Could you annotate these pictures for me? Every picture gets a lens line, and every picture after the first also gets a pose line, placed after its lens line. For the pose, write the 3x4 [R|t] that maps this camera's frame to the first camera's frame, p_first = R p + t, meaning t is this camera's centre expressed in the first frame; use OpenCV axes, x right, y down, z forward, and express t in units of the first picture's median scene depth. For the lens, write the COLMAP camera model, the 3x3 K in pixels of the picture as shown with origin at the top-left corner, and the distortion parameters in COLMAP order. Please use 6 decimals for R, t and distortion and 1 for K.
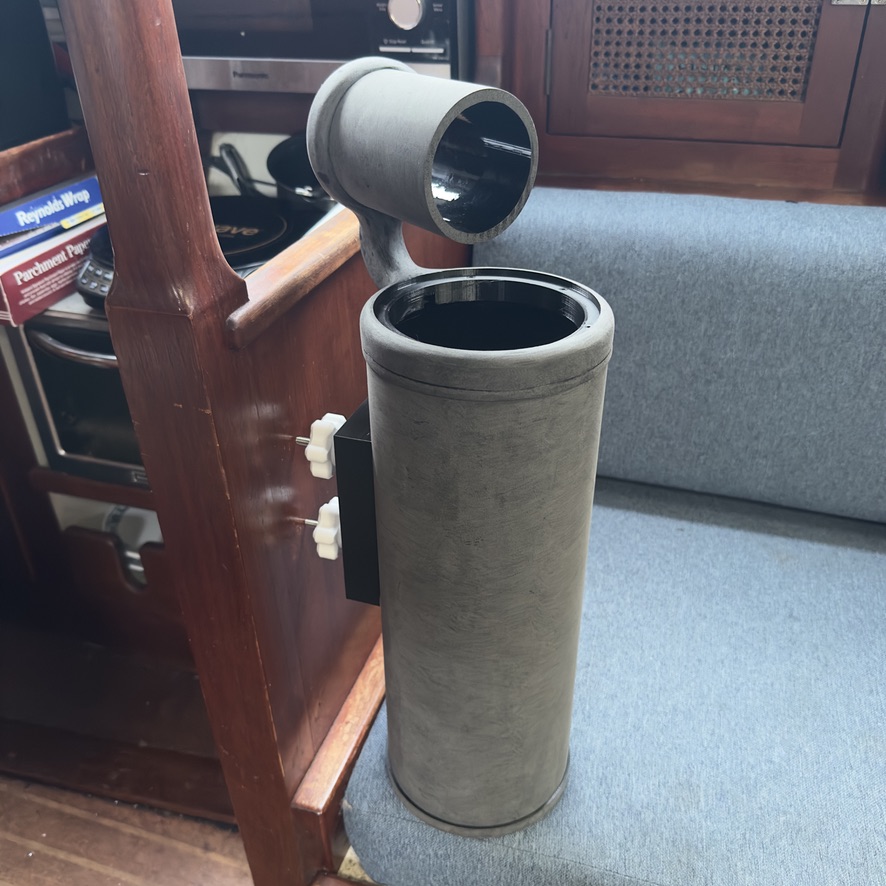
lens RADIAL K [[830.9, 0, 438.8], [0, 830.9, 439.2], [0, 0, 1]] dist [-0.051544, 0.000000]
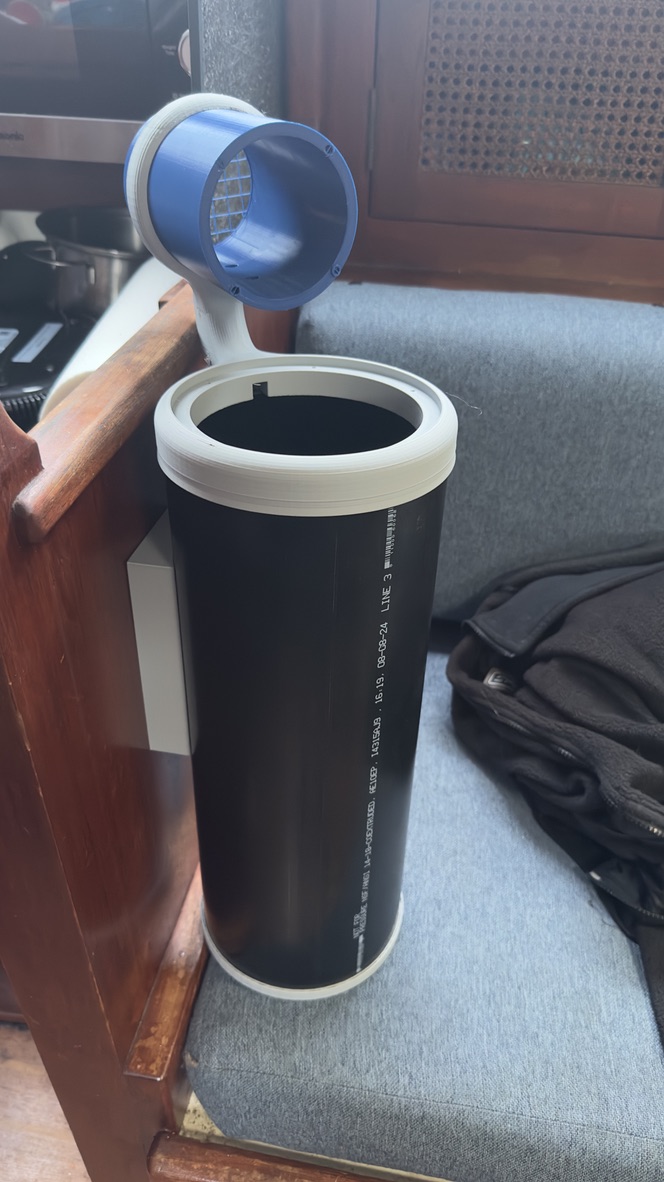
lens RADIAL K [[834.1, 0, 330.8], [0, 834.1, 595.9], [0, 0, 1]] dist [-0.048289, -0.001481]
pose [[0.987631, -0.046187, 0.149837, -0.060887], [0.033220, 0.995574, 0.087919, -0.070201], [-0.153234, -0.081854, 0.984794, 0.164963]]
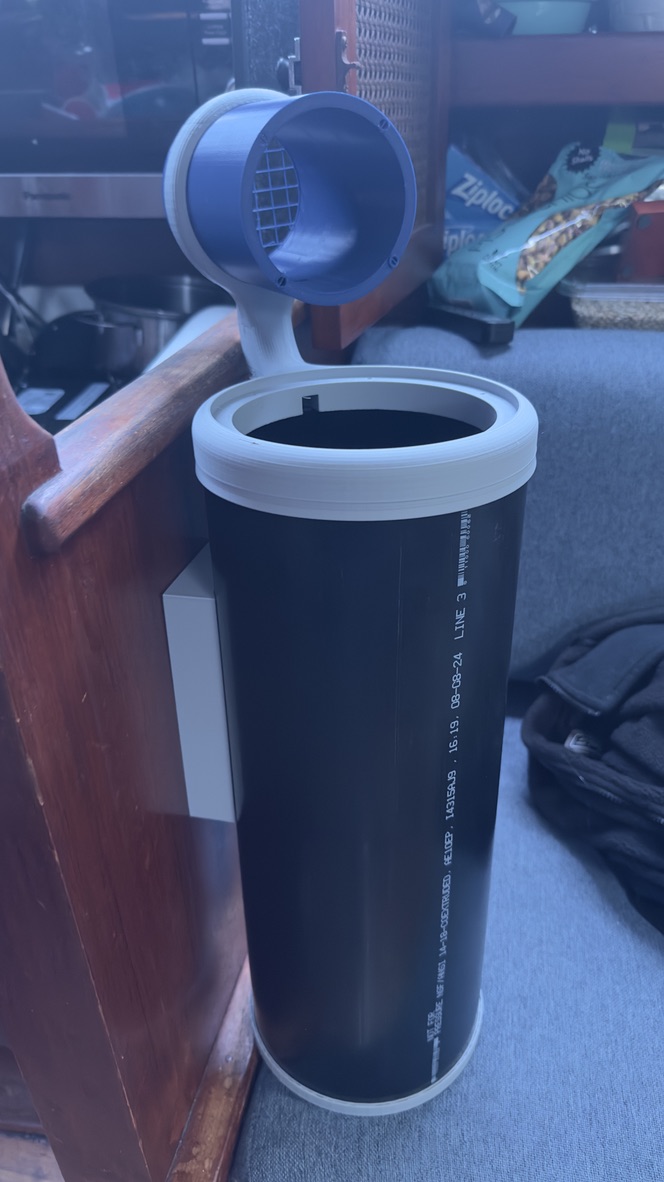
lens RADIAL K [[834.1, 0, 335.8], [0, 834.1, 597.9], [0, 0, 1]] dist [-0.048289, -0.001481]
pose [[0.994088, -0.050904, 0.095904, -0.056884], [0.053085, 0.998383, -0.020333, -0.032267], [-0.094714, 0.025304, 0.995183, 0.233092]]
